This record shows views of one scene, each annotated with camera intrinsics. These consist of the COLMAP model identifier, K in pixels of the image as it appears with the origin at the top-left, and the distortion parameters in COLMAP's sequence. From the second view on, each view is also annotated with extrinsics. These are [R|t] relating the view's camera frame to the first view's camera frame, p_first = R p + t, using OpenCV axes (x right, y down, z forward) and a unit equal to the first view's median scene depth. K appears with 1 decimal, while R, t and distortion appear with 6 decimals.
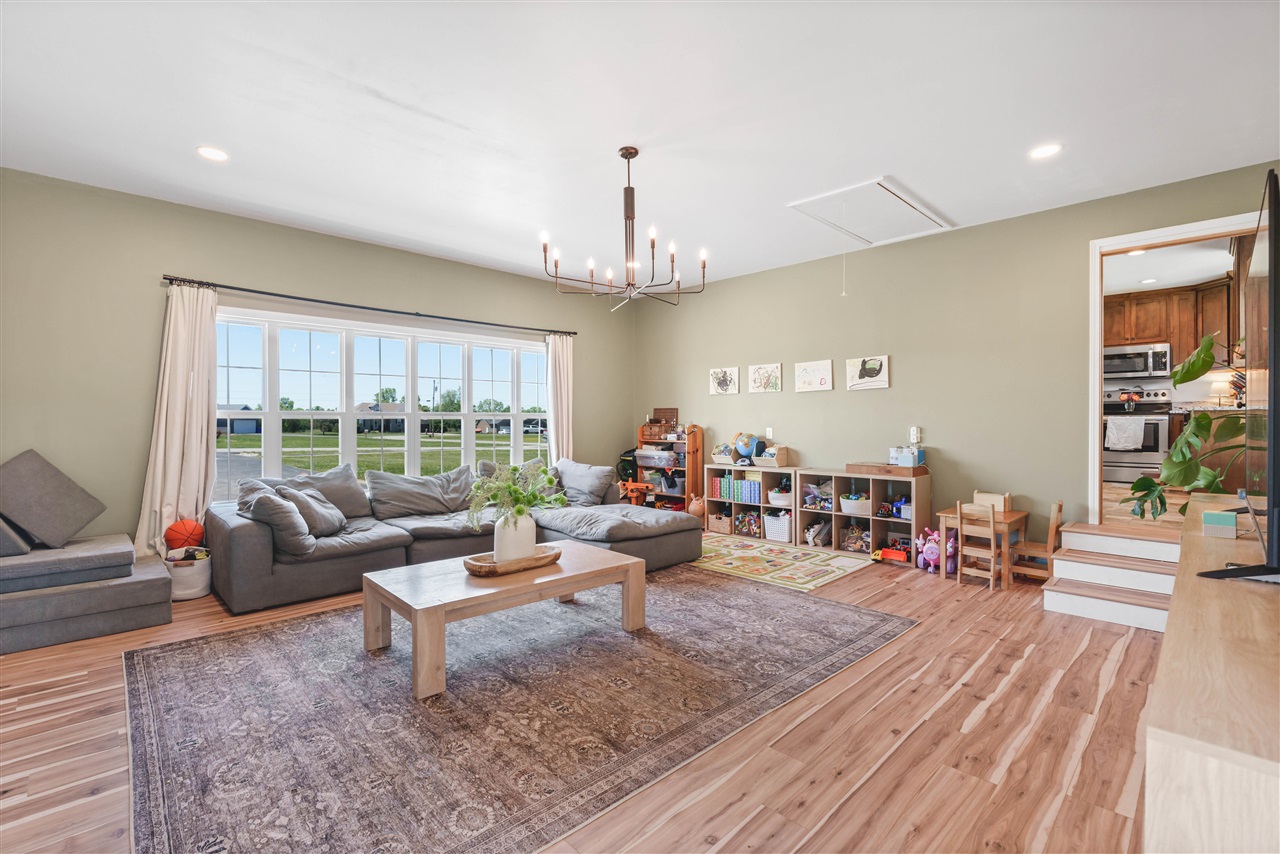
lens RADIAL K [[568.4, 0, 642.0], [0, 568.4, 423.6], [0, 0, 1]] dist [-0.004239, 0.000003]
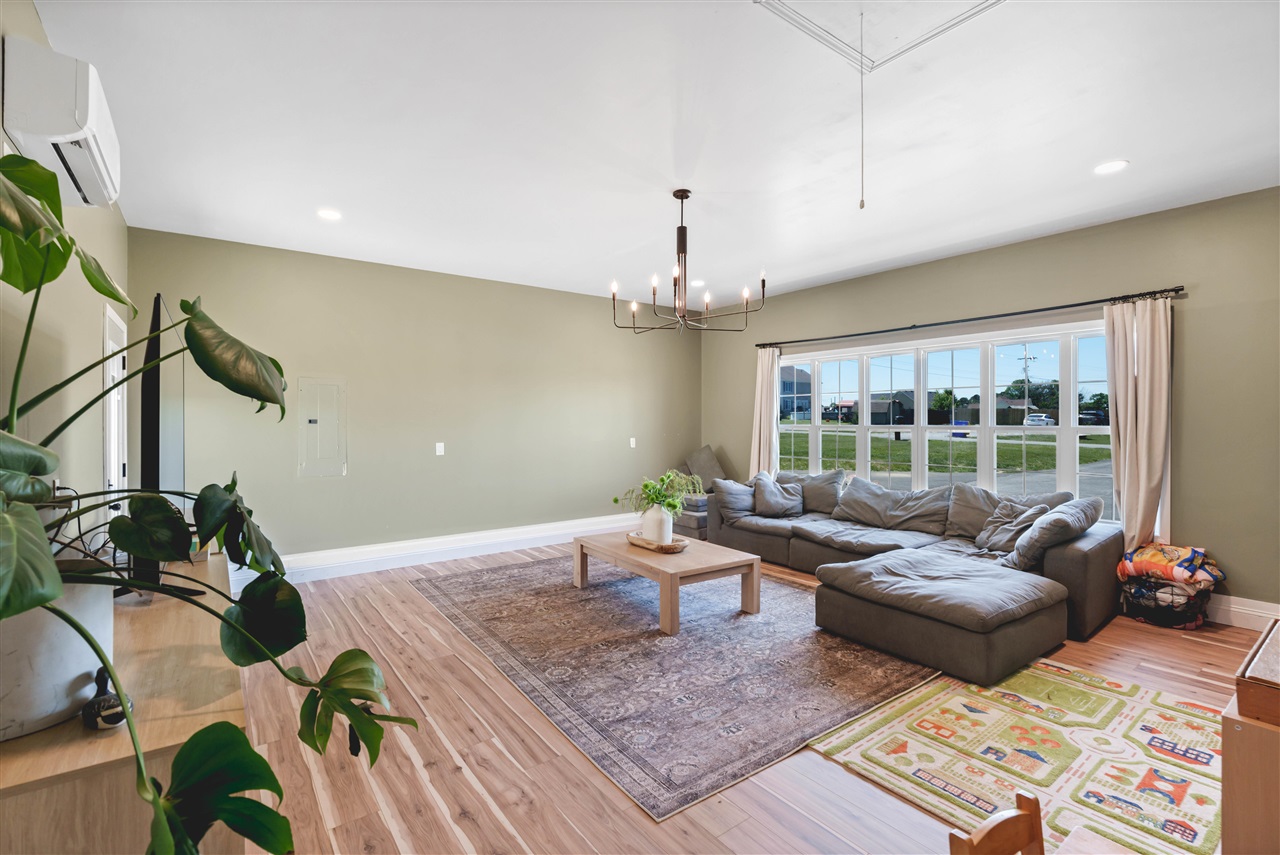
lens RADIAL K [[574.3, 0, 633.7], [0, 574.3, 421.9], [0, 0, 1]] dist [-0.000088, 0.001788]
pose [[-0.147178, 0.005408, -0.989095, 1.123292], [-0.000993, 0.999984, 0.005615, -0.054069], [0.989109, 0.001808, -0.147171, 1.126524]]
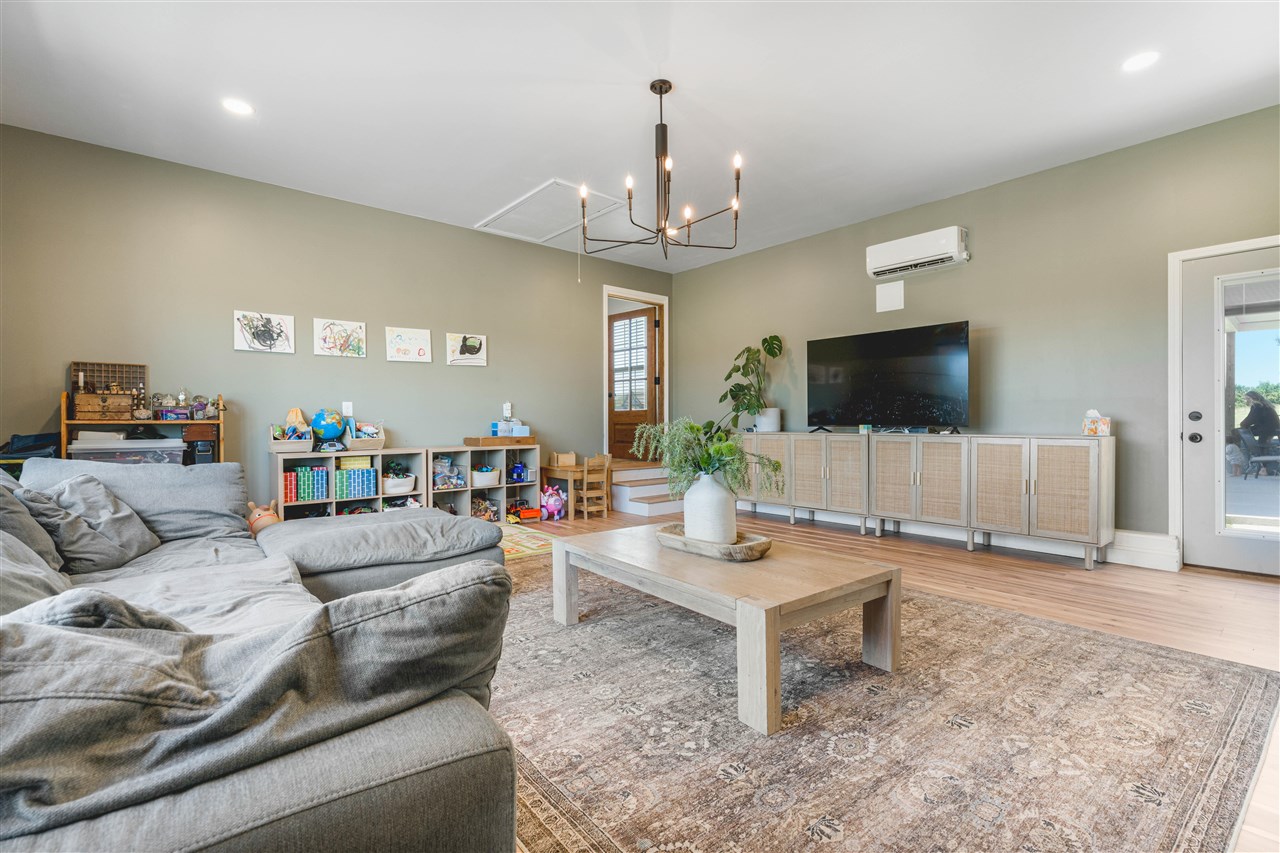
lens RADIAL K [[574.3, 0, 633.7], [0, 574.3, 420.9], [0, 0, 1]] dist [-0.000088, 0.001788]
pose [[0.085531, -0.000088, 0.996336, -1.014916], [0.007800, 0.999969, -0.000581, 0.070344], [-0.996305, 0.007821, 0.085529, 1.018256]]
